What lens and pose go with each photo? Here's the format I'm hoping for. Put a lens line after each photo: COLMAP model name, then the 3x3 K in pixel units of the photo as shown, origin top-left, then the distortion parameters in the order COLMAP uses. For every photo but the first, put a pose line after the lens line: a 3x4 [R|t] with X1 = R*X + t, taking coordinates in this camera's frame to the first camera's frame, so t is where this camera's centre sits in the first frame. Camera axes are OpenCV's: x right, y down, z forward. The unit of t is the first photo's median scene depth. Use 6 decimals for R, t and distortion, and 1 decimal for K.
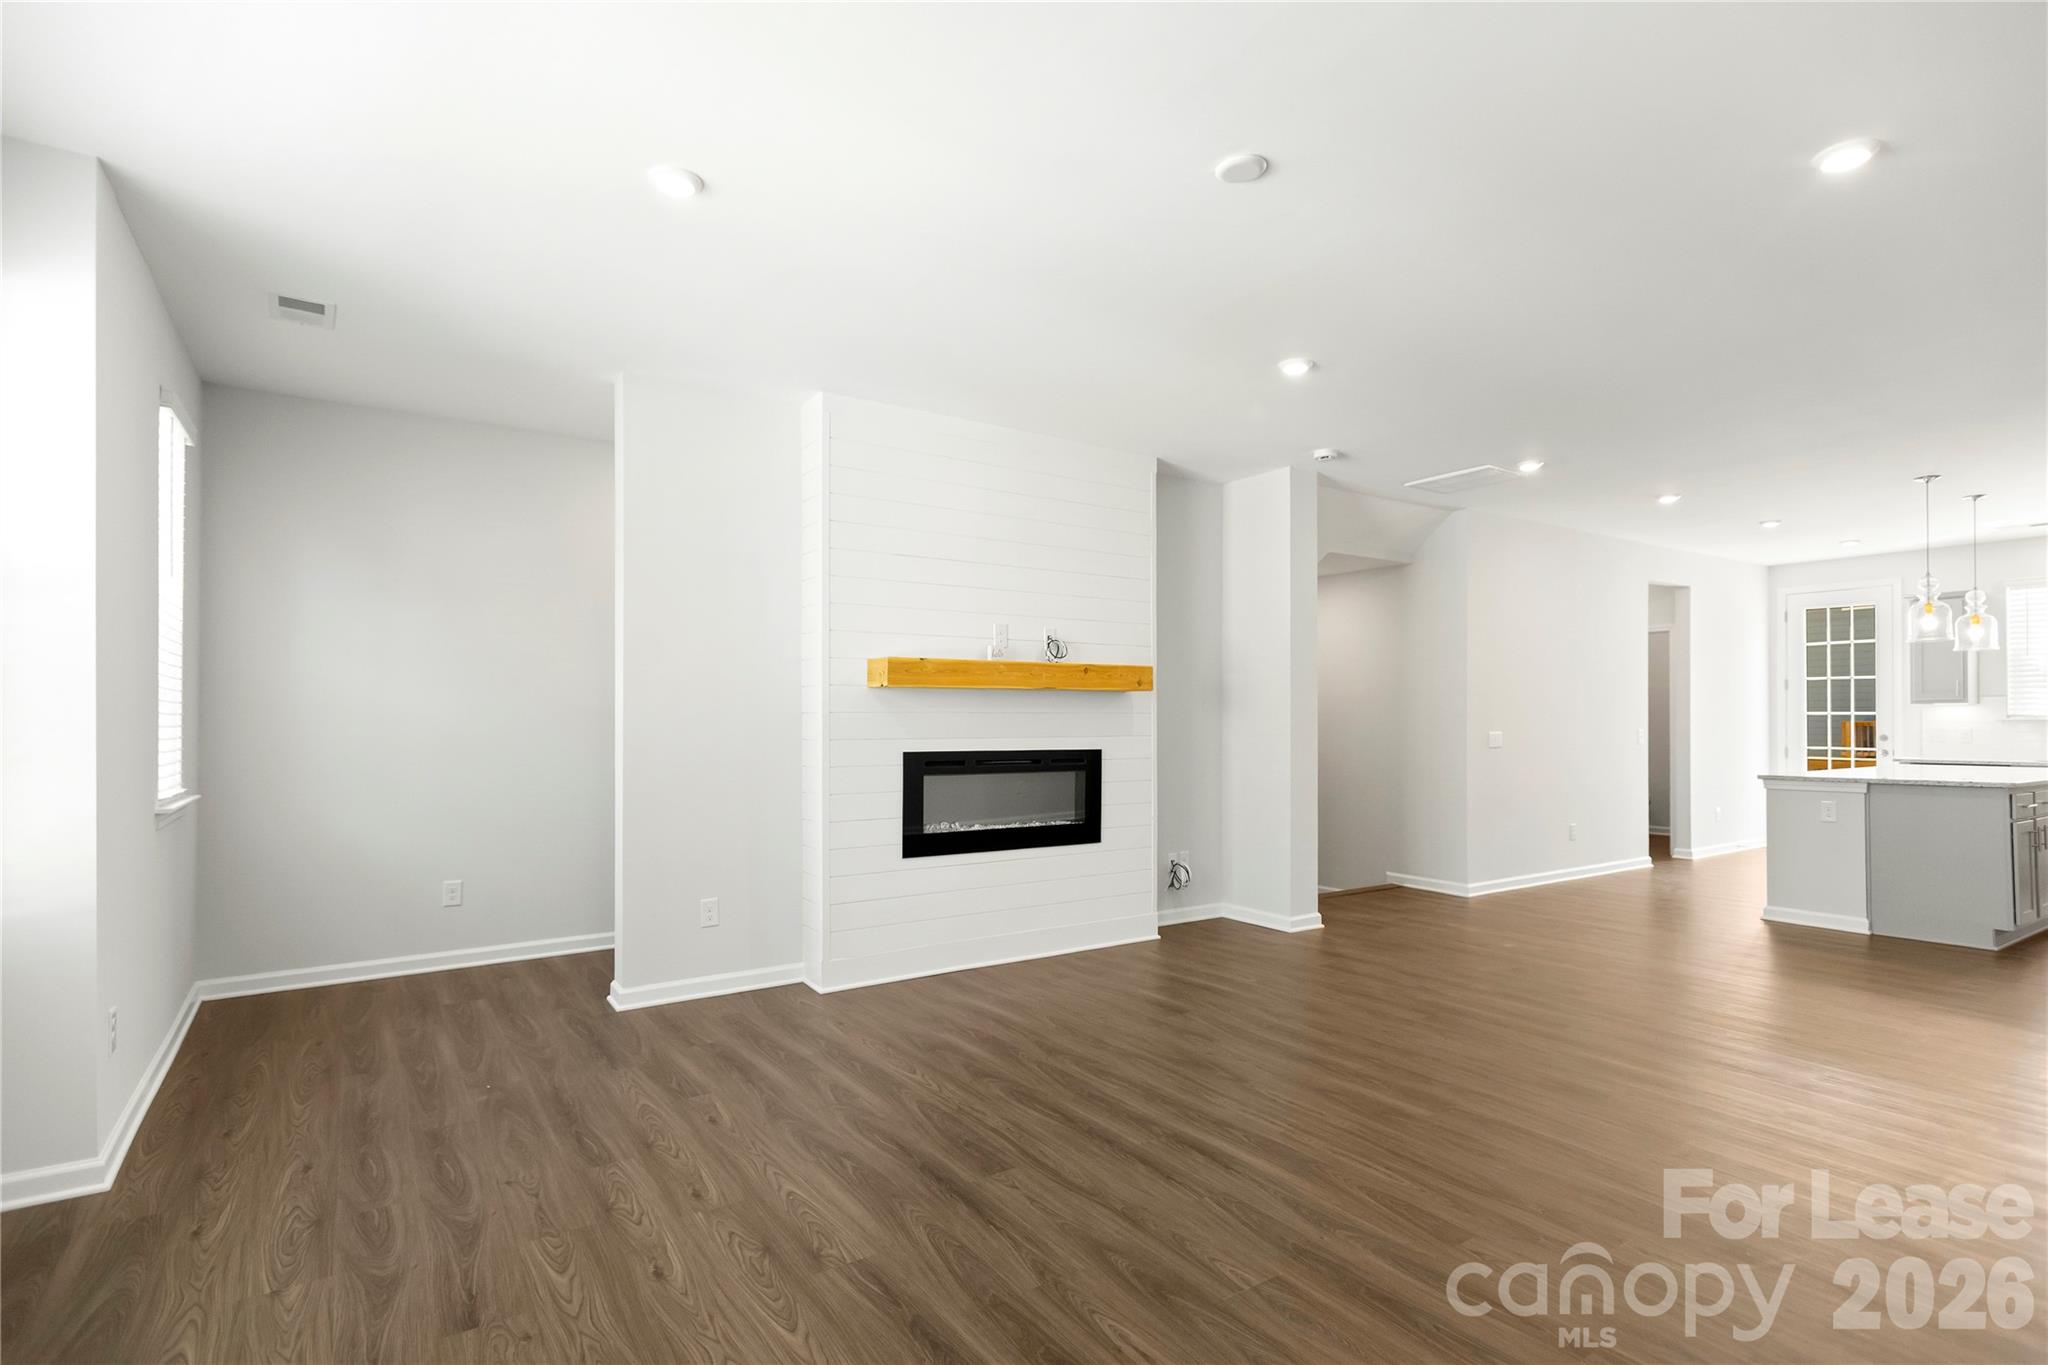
lens RADIAL K [[987.3, 0, 1033.8], [0, 987.3, 712.8], [0, 0, 1]] dist [0.004857, 0.000346]
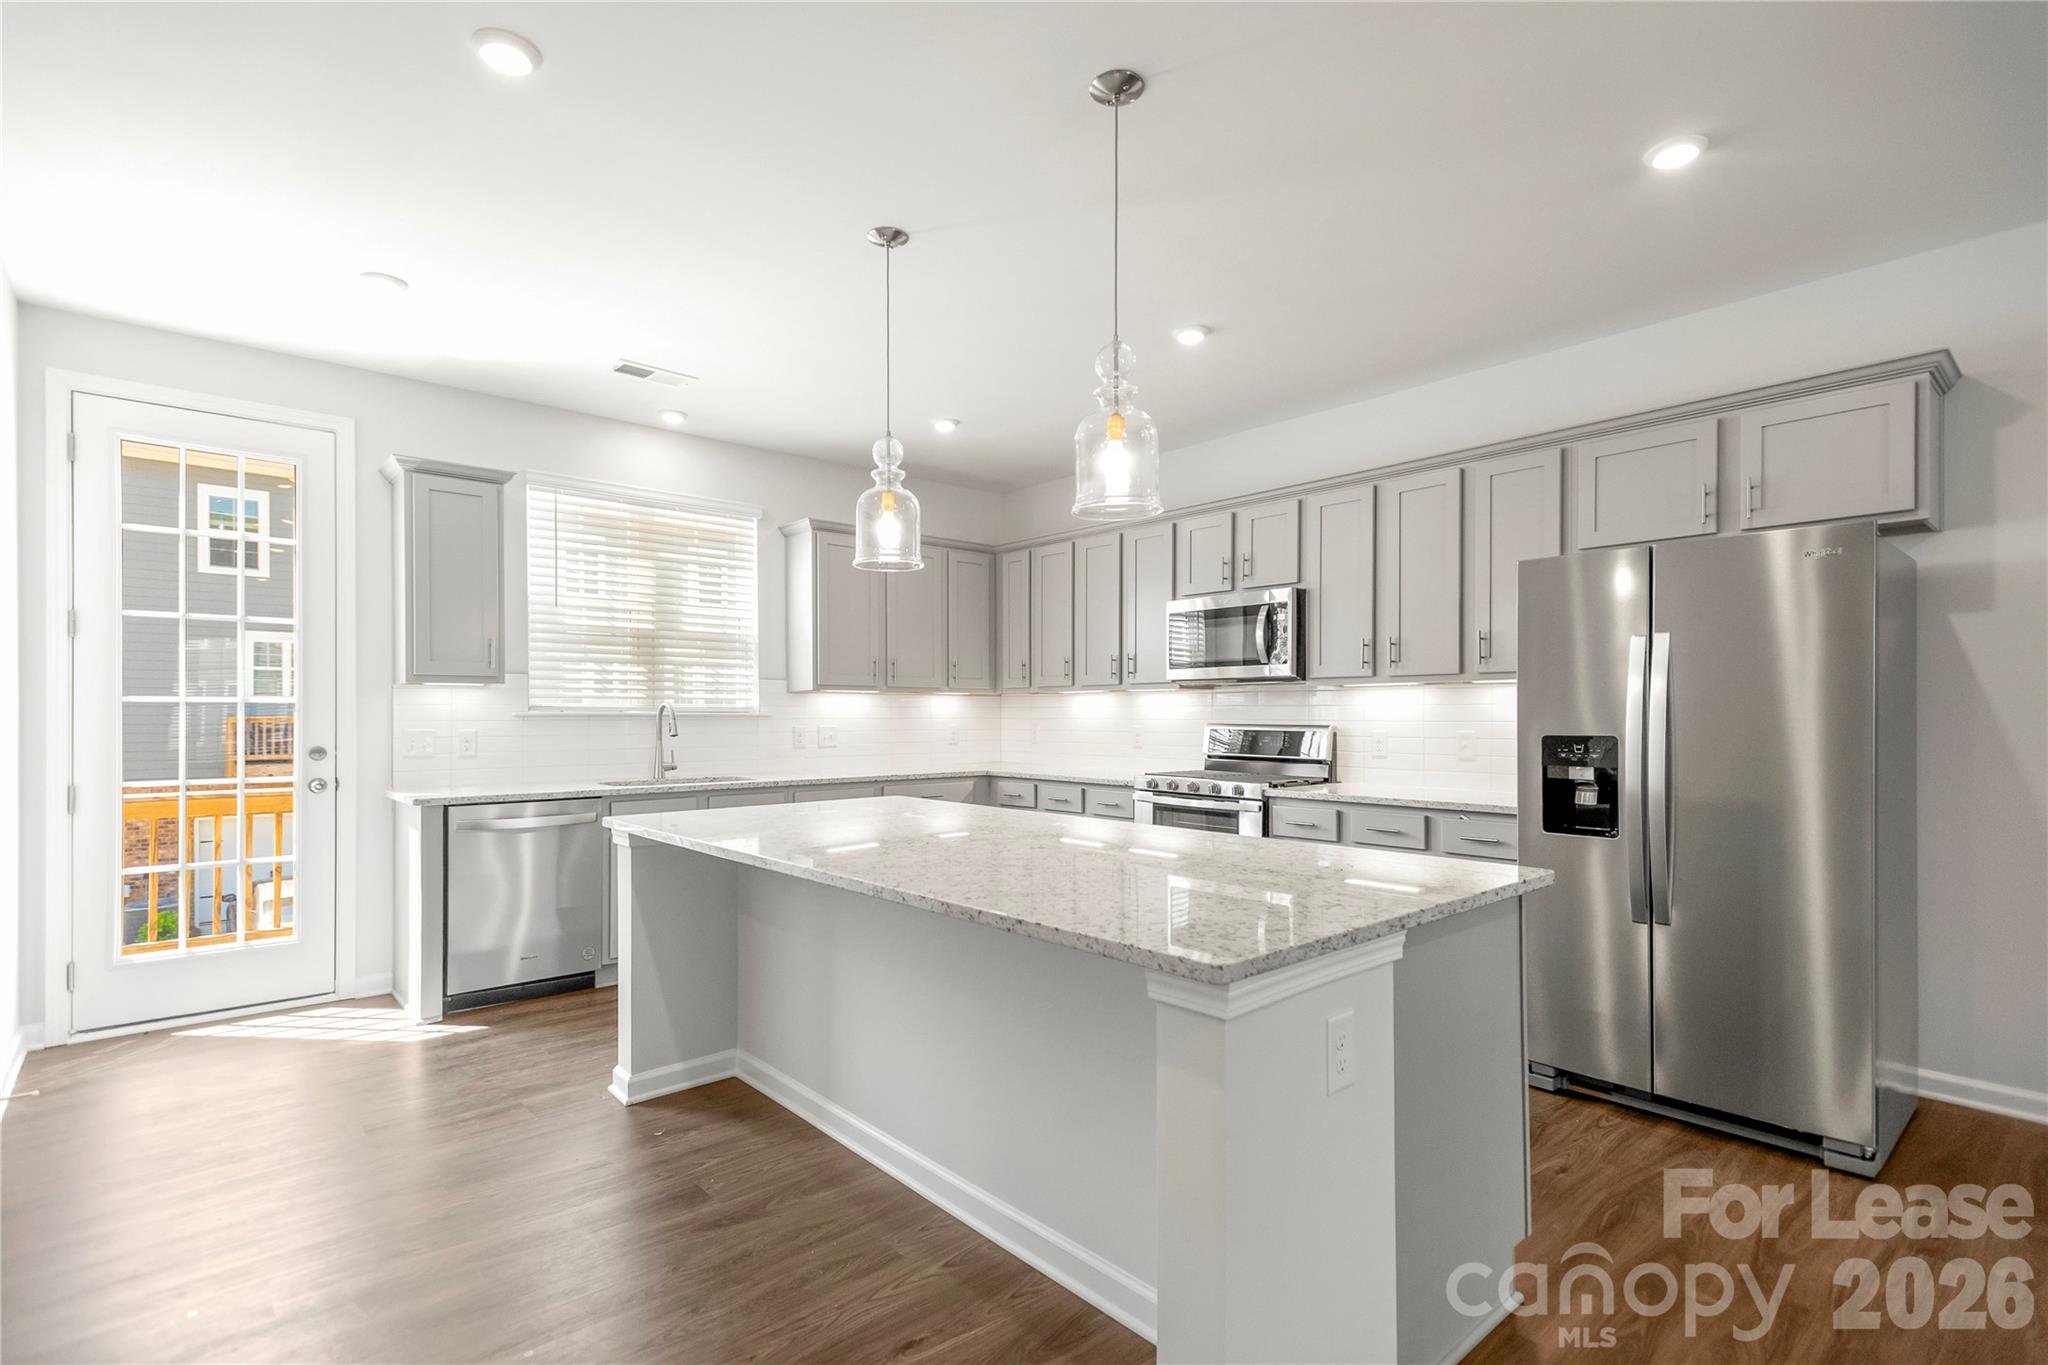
lens RADIAL K [[979.7, 0, 1038.5], [0, 979.7, 705.3], [0, 0, 1]] dist [0.025992, -0.011837]
pose [[-0.117801, 0.007527, 0.993009, 0.637645], [-0.009149, 0.999921, -0.008665, 0.007083], [-0.992995, -0.010106, -0.117723, 1.299738]]
